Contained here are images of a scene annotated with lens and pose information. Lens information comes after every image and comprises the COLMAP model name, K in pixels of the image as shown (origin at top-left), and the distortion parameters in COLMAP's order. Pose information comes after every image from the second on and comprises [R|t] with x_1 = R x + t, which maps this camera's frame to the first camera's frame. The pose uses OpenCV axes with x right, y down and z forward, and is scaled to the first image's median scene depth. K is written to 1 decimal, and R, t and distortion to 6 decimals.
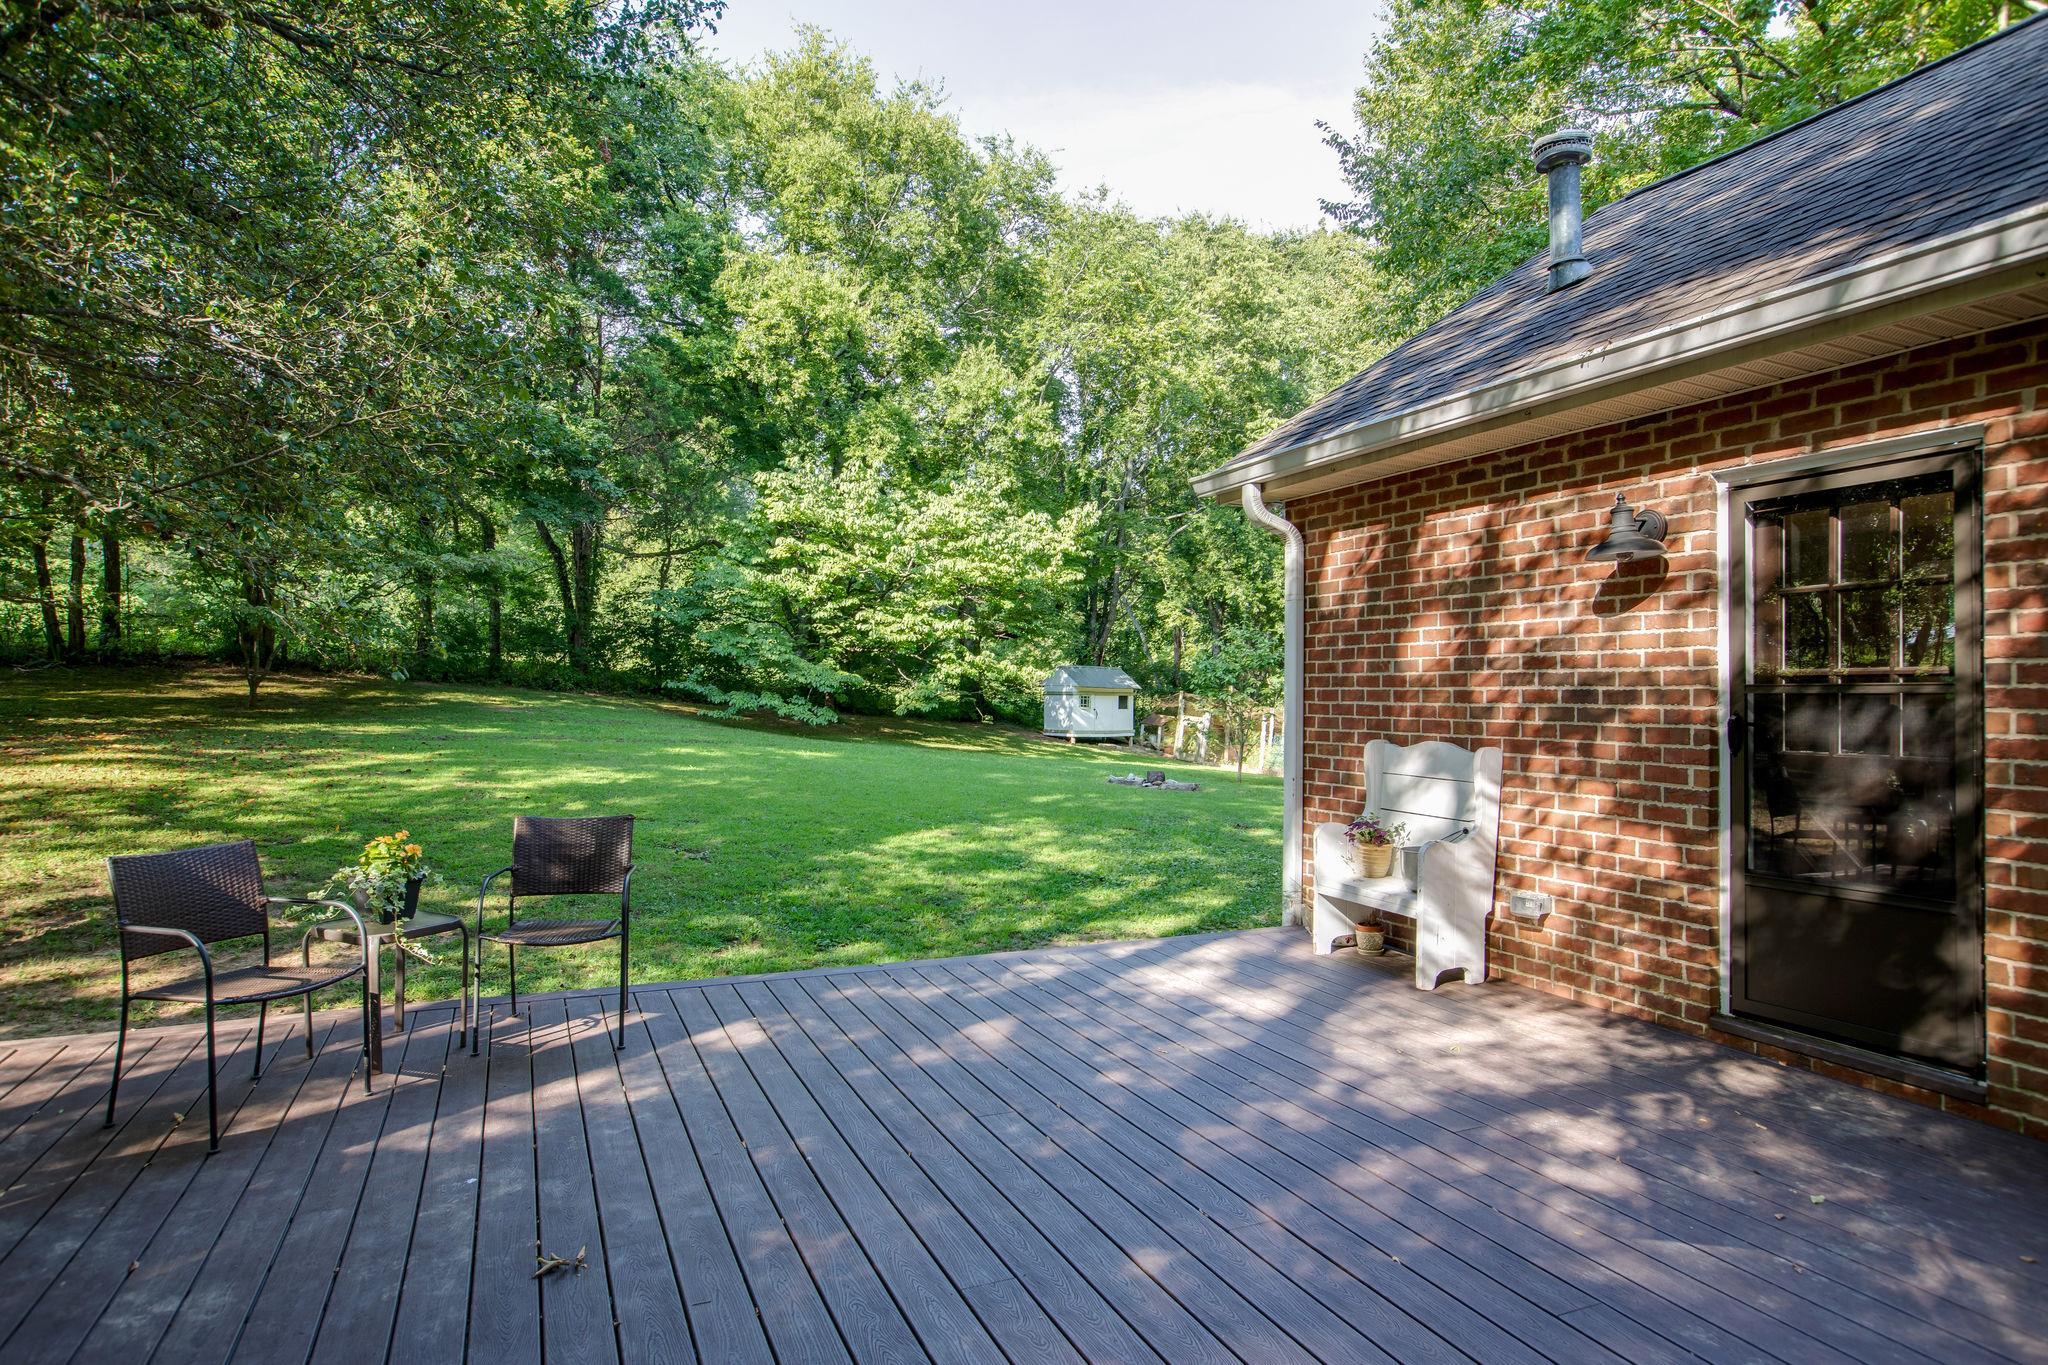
lens RADIAL K [[1209.9, 0, 1024.0], [0, 1209.9, 682.5], [0, 0, 1]] dist [-0.000907, 0.000137]
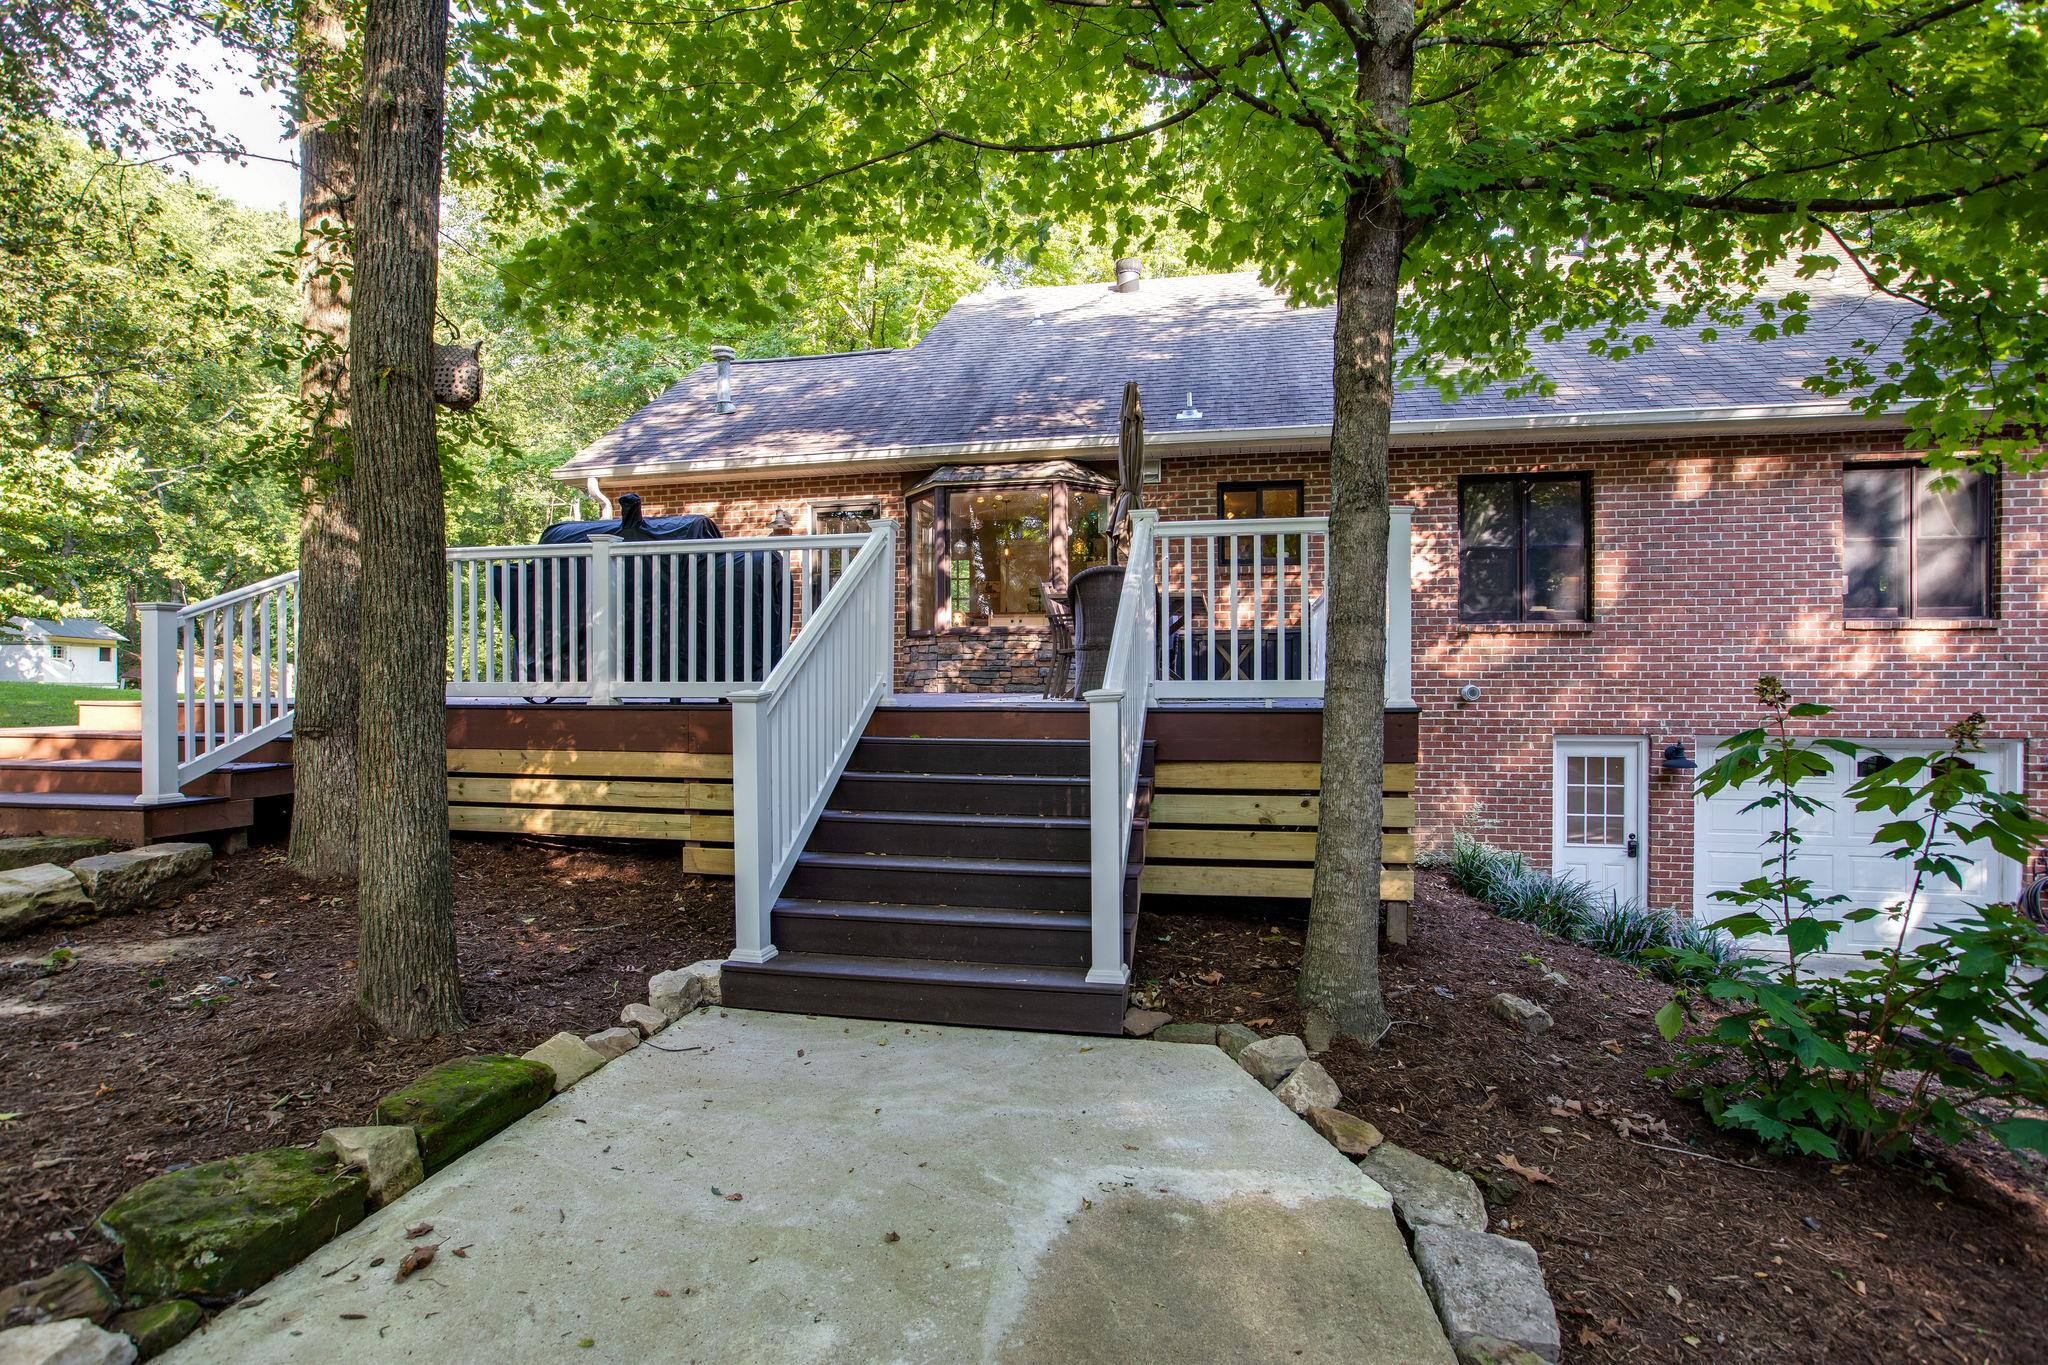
lens RADIAL K [[1036.9, 0, 1024.0], [0, 1036.9, 682.5], [0, 0, 1]] dist [-0.000025, 0.000225]
pose [[0.623616, -0.007786, 0.781692, -0.120697], [-0.005256, 0.999886, 0.014152, 0.025781], [-0.781713, -0.012934, 0.623504, -0.112170]]
